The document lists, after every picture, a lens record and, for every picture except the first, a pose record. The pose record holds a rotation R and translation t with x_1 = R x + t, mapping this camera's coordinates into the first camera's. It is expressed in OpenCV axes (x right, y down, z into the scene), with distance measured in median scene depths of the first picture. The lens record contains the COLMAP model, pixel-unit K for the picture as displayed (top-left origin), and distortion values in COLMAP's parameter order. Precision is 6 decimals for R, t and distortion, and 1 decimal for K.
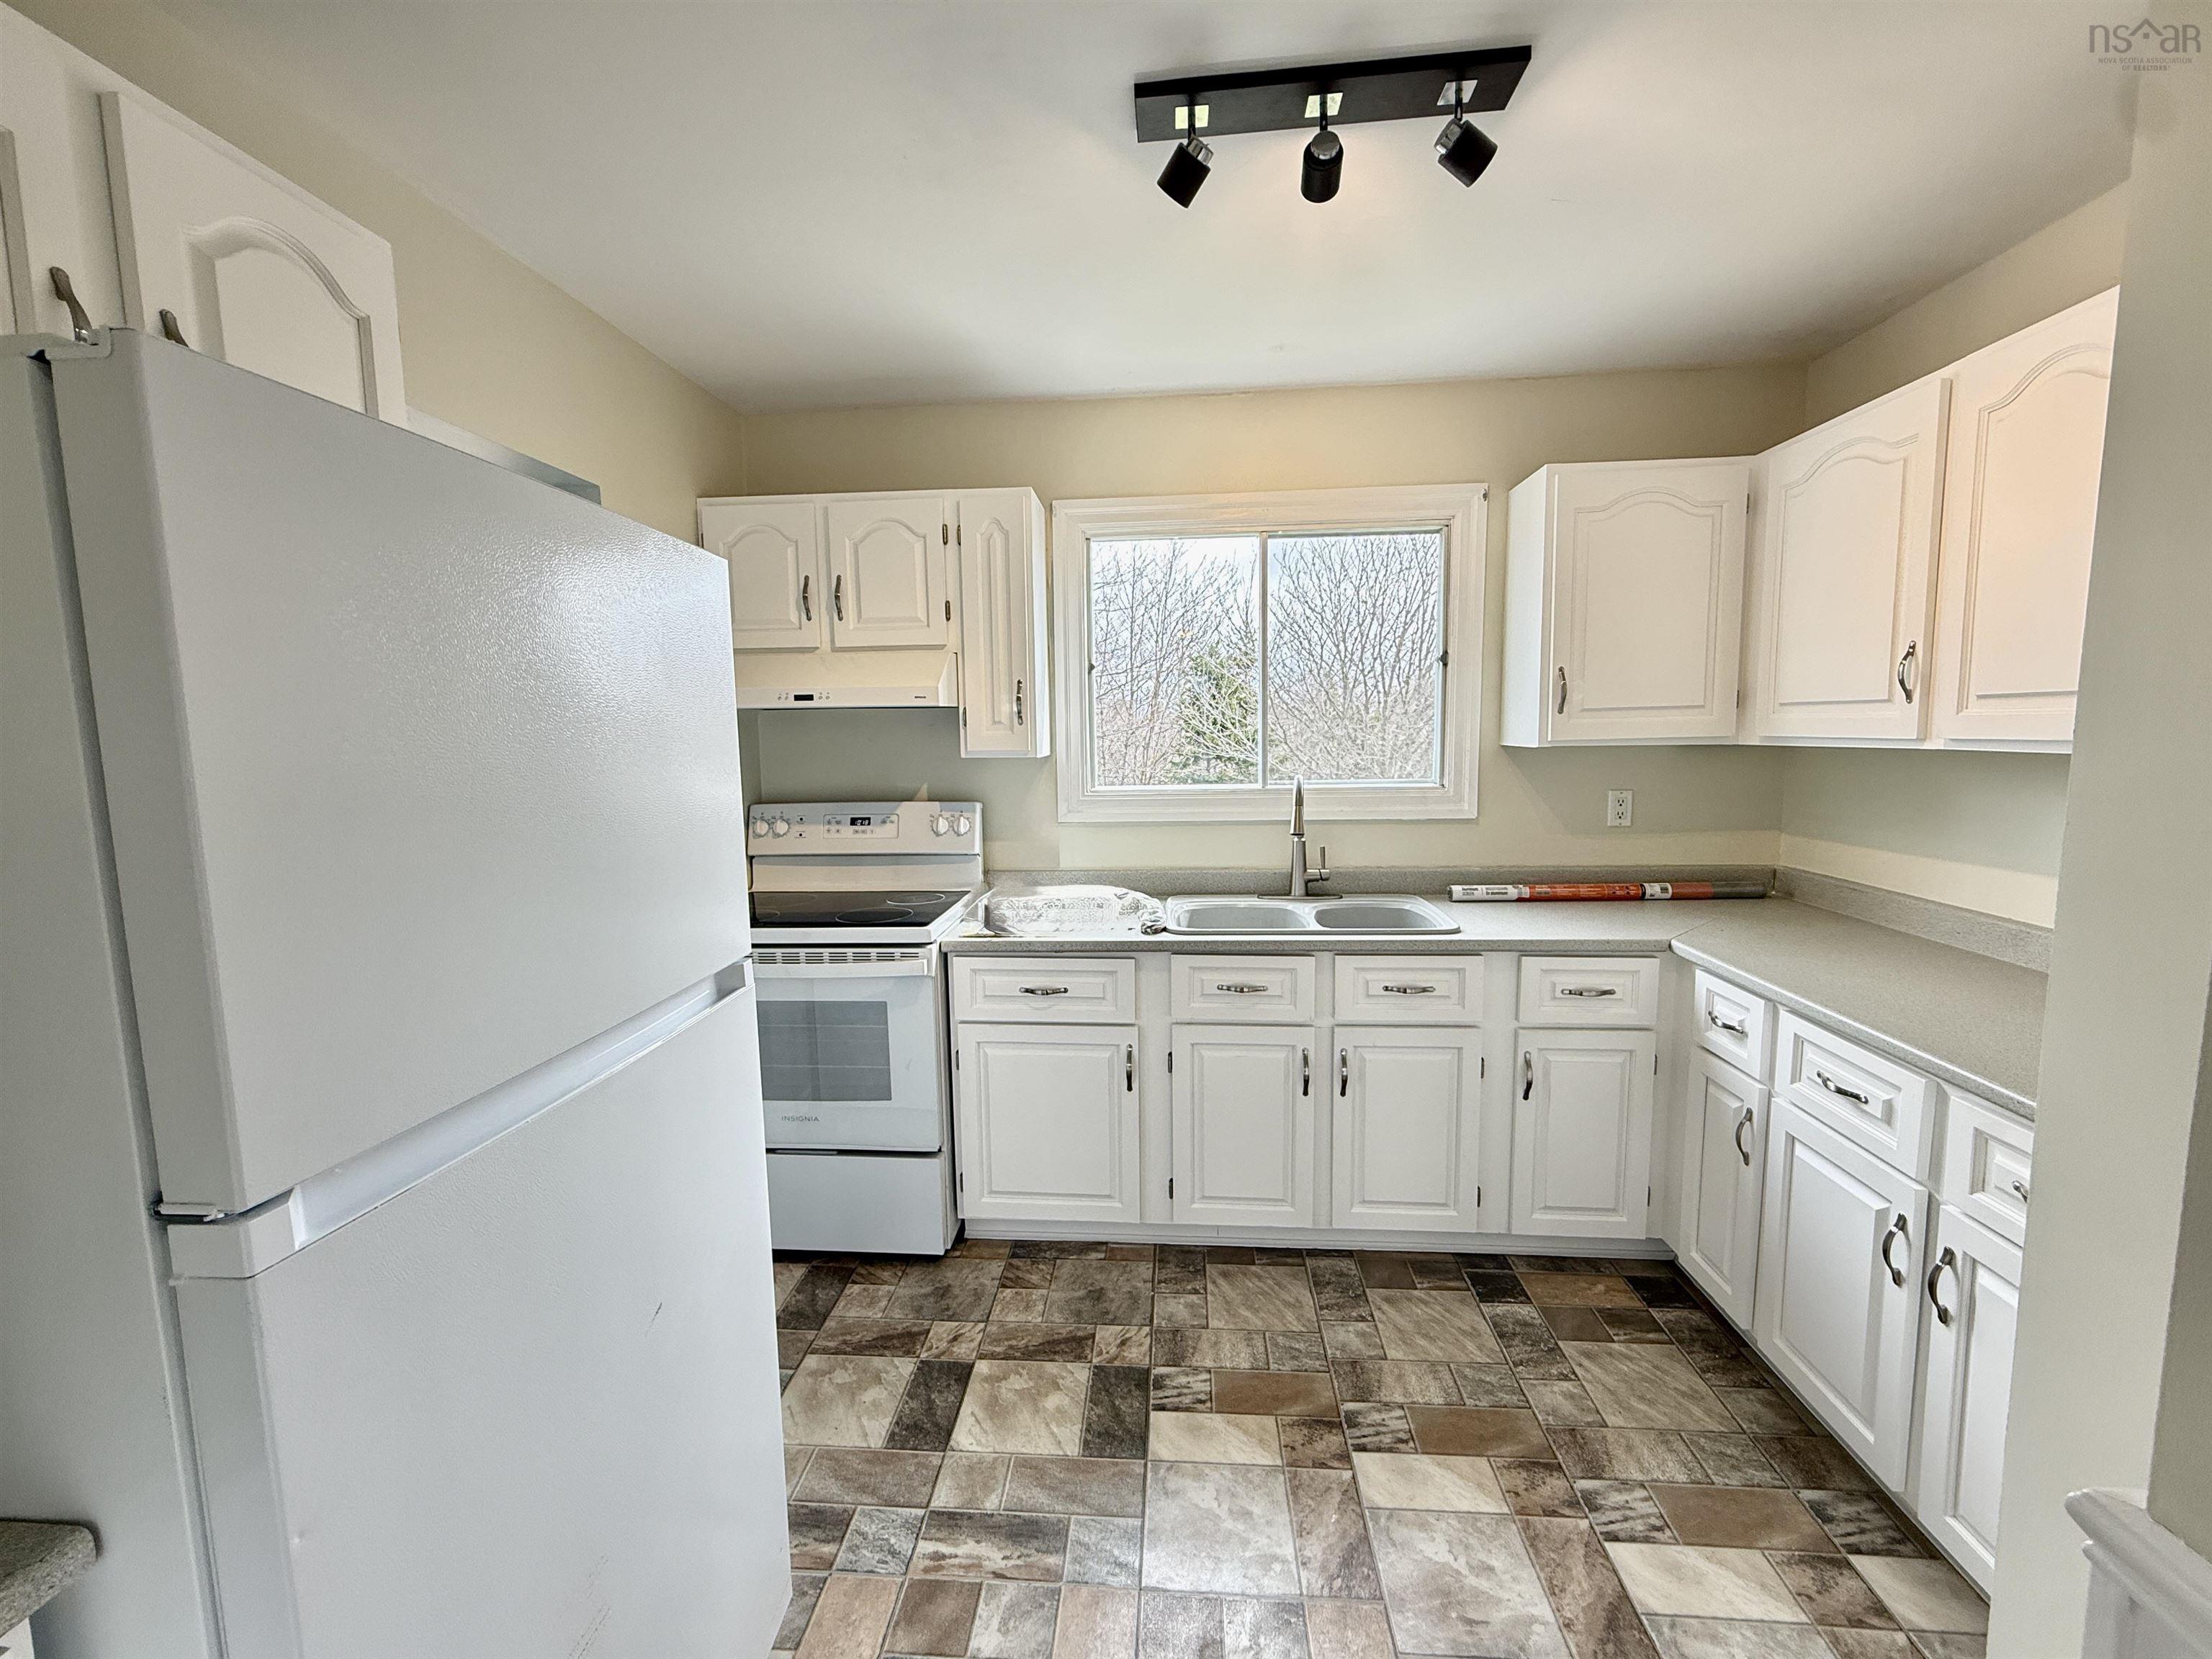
lens RADIAL K [[904.2, 0, 1112.5], [0, 904.2, 824.4], [0, 0, 1]] dist [0.001530, -0.000210]
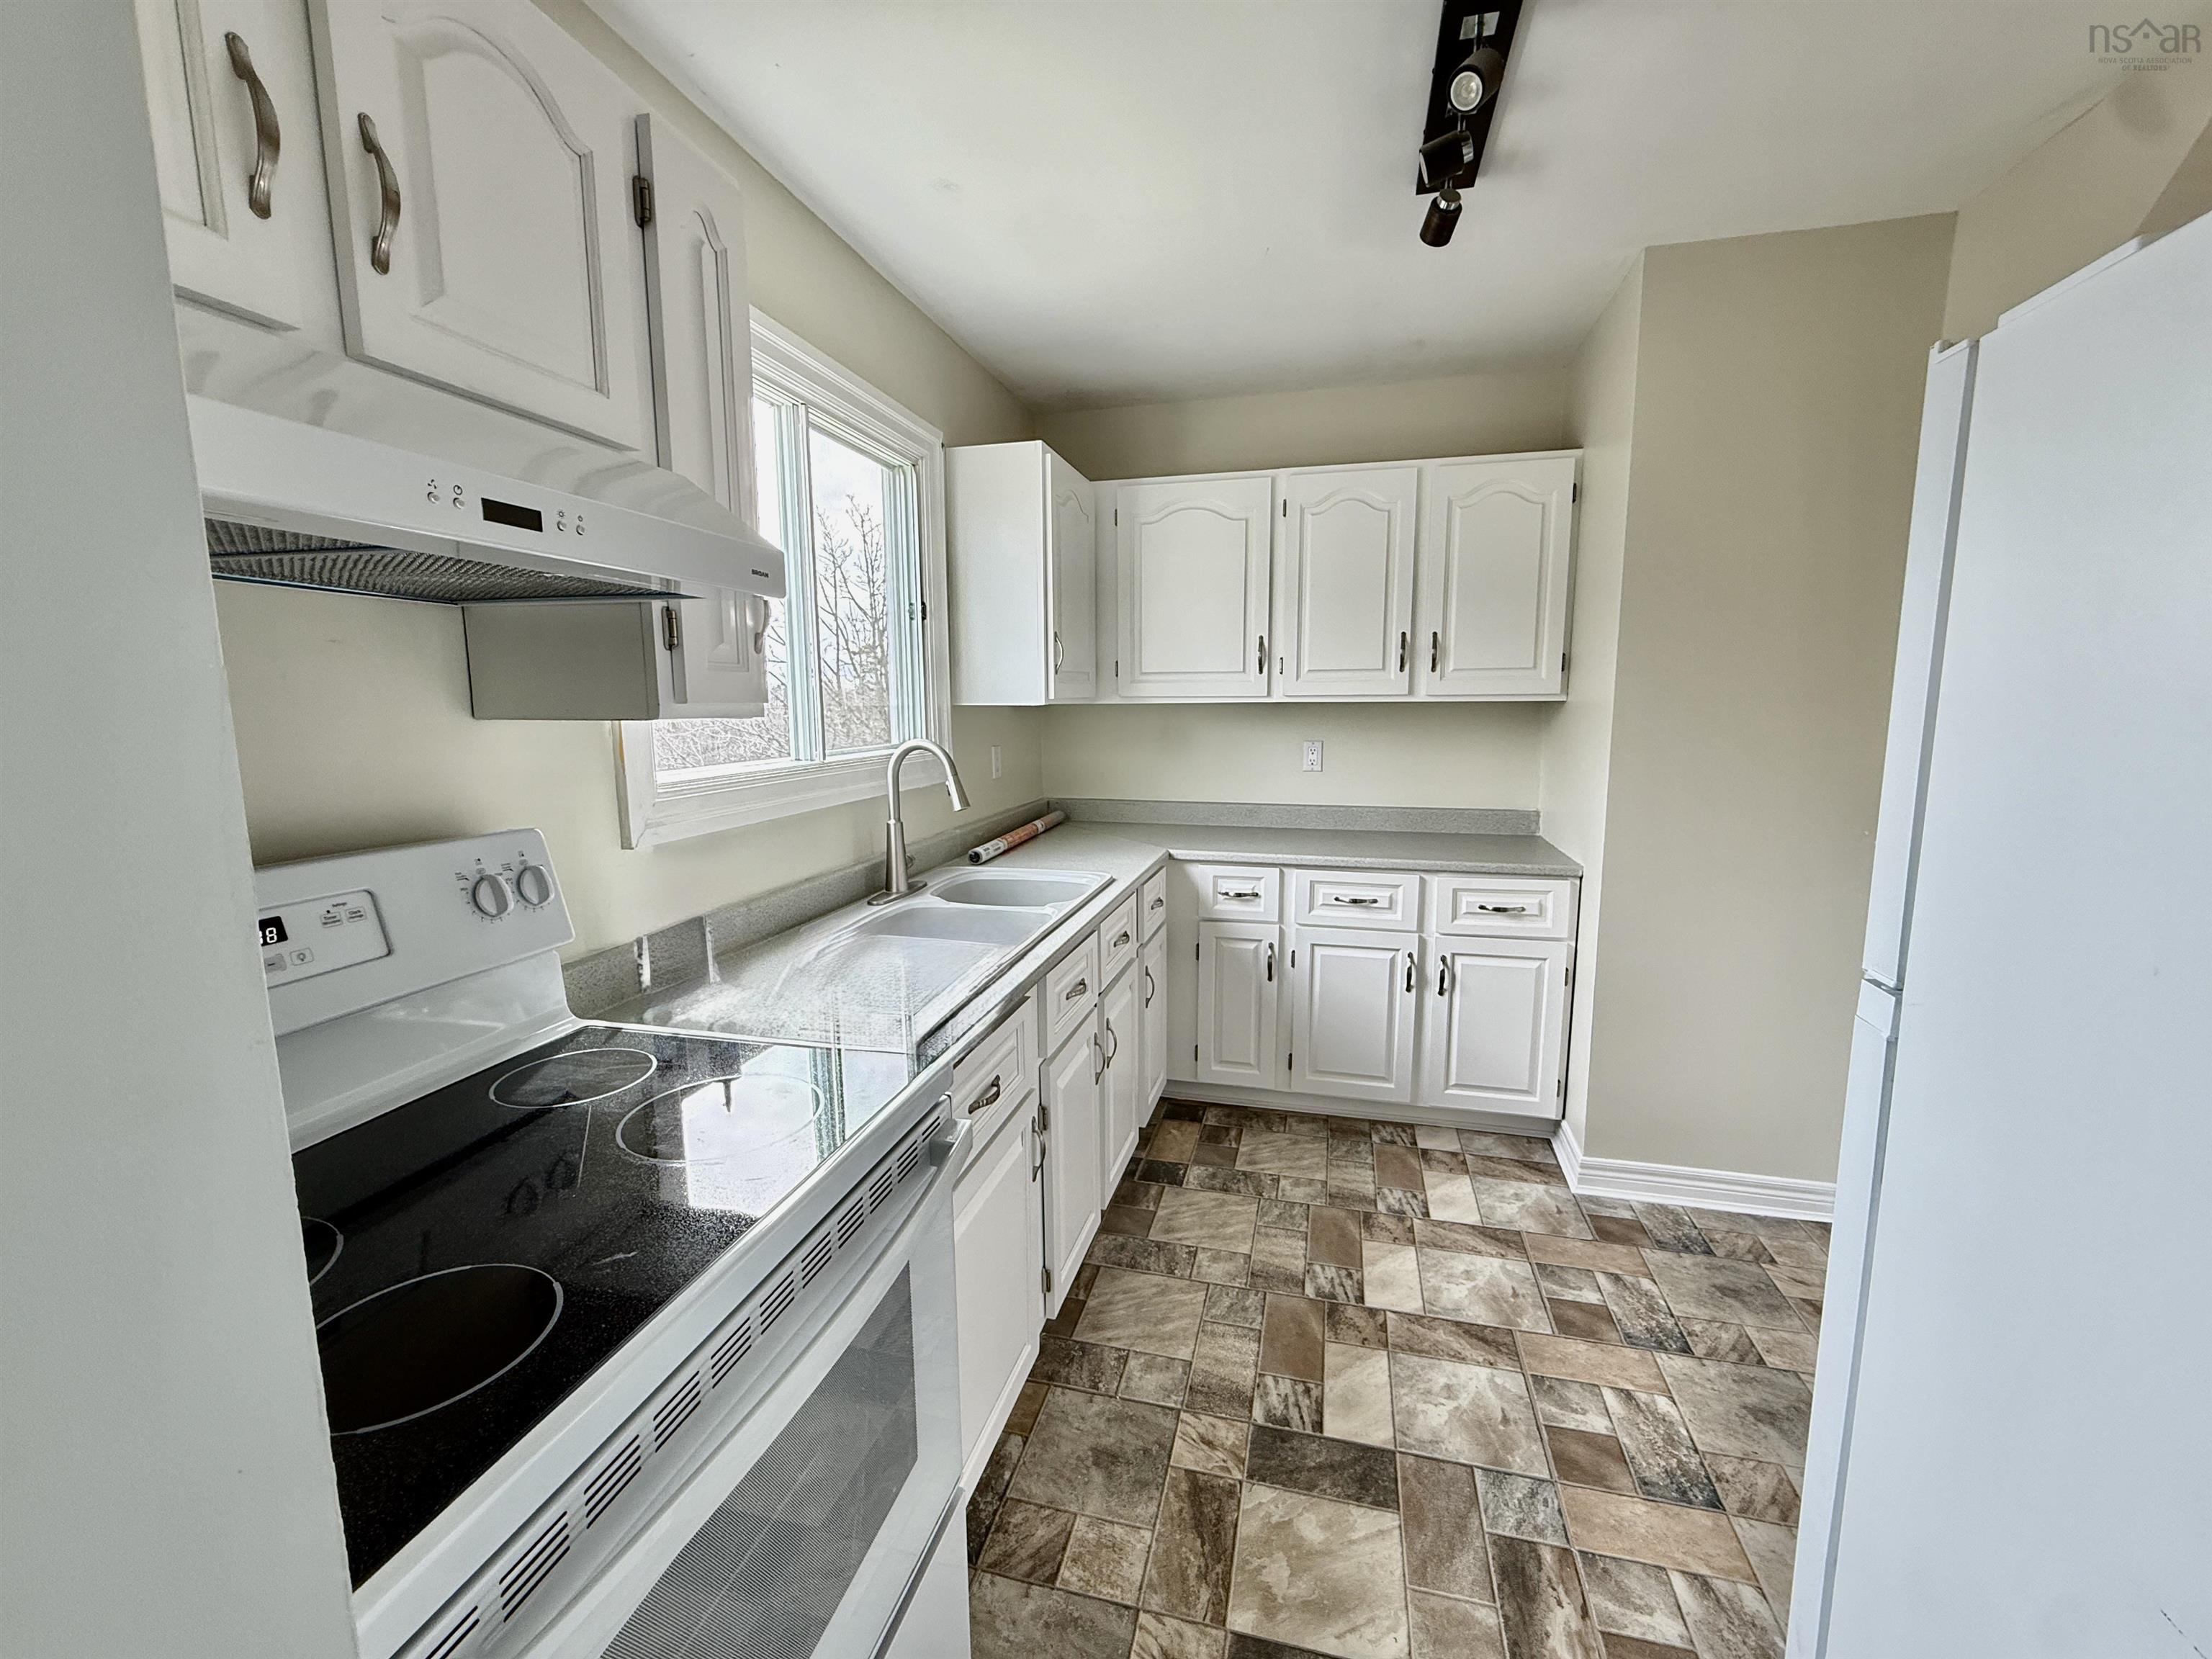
lens RADIAL K [[904.2, 0, 1101.8], [0, 904.2, 821.7], [0, 0, 1]] dist [0.001530, -0.000210]
pose [[0.179605, -0.116168, 0.976856, -0.767238], [0.106960, 0.989422, 0.097996, -0.059604], [-0.977907, 0.086884, 0.190131, 0.951639]]
